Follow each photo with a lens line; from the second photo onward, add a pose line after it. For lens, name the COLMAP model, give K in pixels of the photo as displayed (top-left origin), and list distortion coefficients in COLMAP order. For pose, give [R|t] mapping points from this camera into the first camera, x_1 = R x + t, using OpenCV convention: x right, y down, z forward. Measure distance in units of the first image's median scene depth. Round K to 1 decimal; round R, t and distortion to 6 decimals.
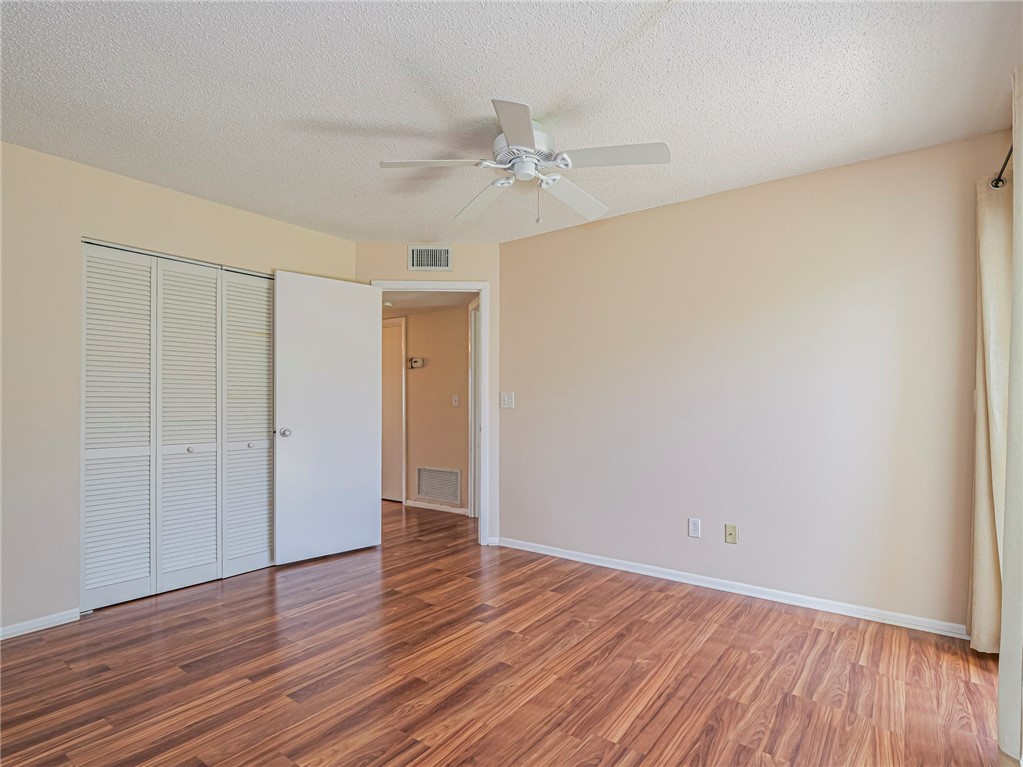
lens RADIAL K [[533.4, 0, 510.5], [0, 533.4, 387.2], [0, 0, 1]] dist [0.000571, 0.000065]
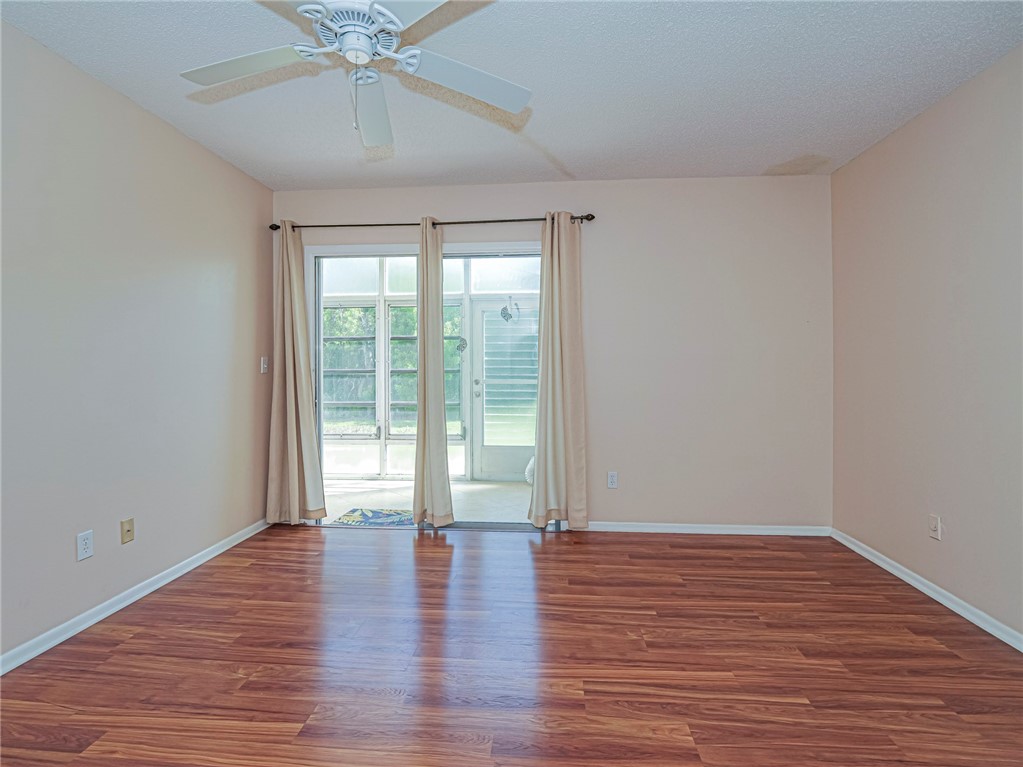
lens RADIAL K [[515.2, 0, 509.1], [0, 515.2, 379.8], [0, 0, 1]] dist [-0.004703, -0.000436]
pose [[-0.536974, -0.017618, 0.843415, -0.651801], [-0.025026, 0.999675, 0.004949, 0.047432], [-0.843227, -0.018450, -0.537241, 1.183399]]
